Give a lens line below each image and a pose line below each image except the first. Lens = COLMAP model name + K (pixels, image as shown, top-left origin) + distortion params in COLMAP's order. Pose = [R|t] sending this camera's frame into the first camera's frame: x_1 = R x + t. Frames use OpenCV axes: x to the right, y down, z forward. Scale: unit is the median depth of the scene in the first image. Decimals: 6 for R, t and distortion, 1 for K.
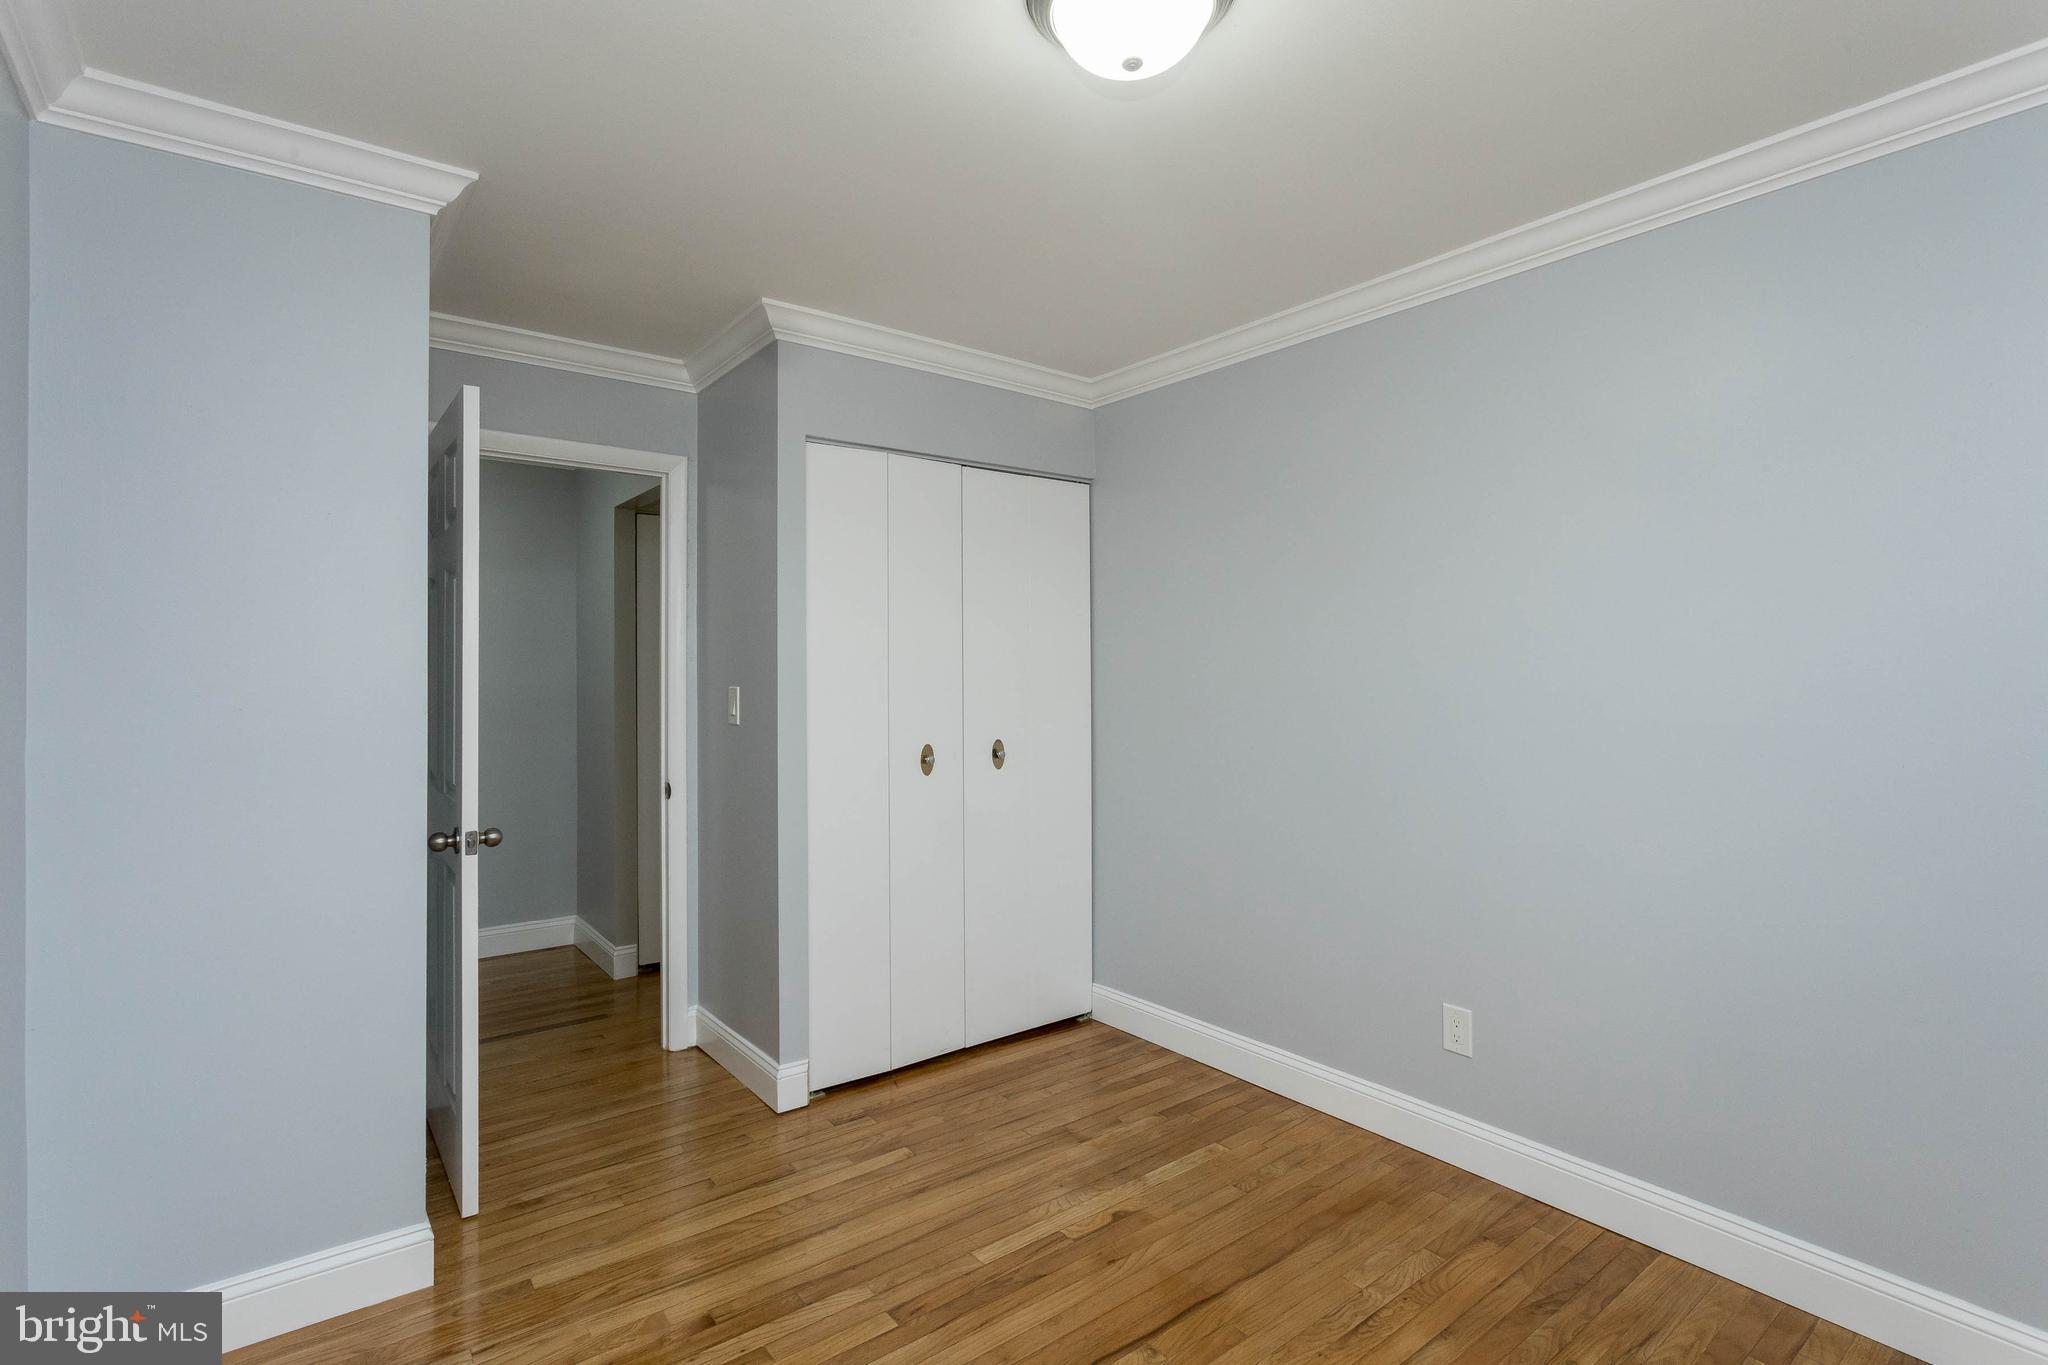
lens RADIAL K [[980.3, 0, 1012.7], [0, 980.3, 679.0], [0, 0, 1]] dist [0.020442, -0.000740]
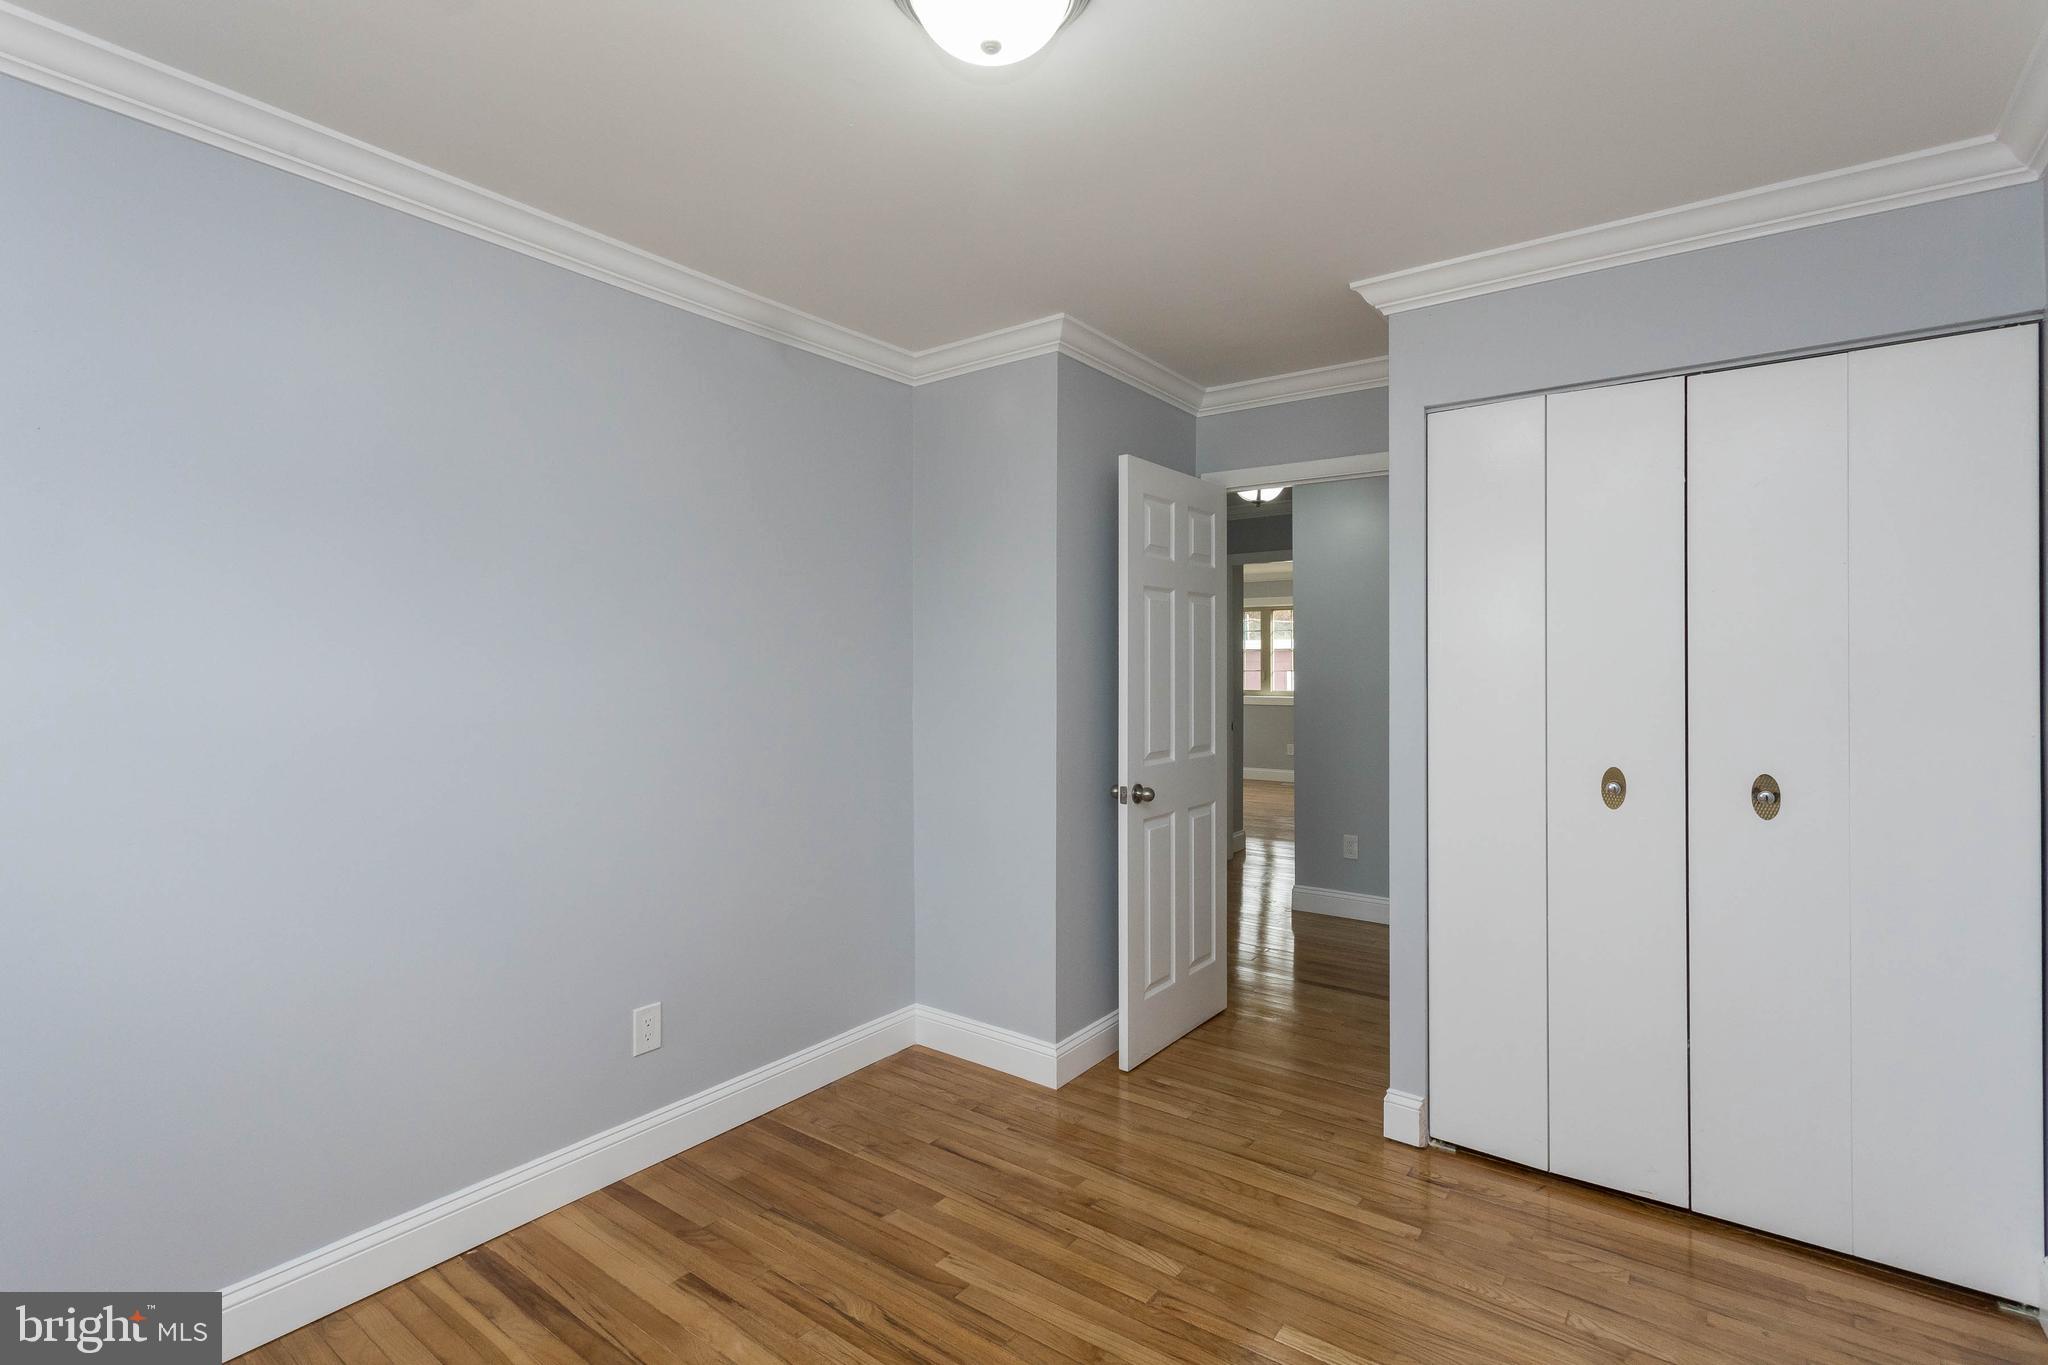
lens RADIAL K [[980.3, 0, 1012.7], [0, 980.3, 679.0], [0, 0, 1]] dist [0.020442, -0.000740]
pose [[0.279805, 0.019917, -0.959850, 0.659907], [-0.010460, 0.999789, 0.017697, -0.013514], [0.960000, 0.005088, 0.279955, 0.456569]]
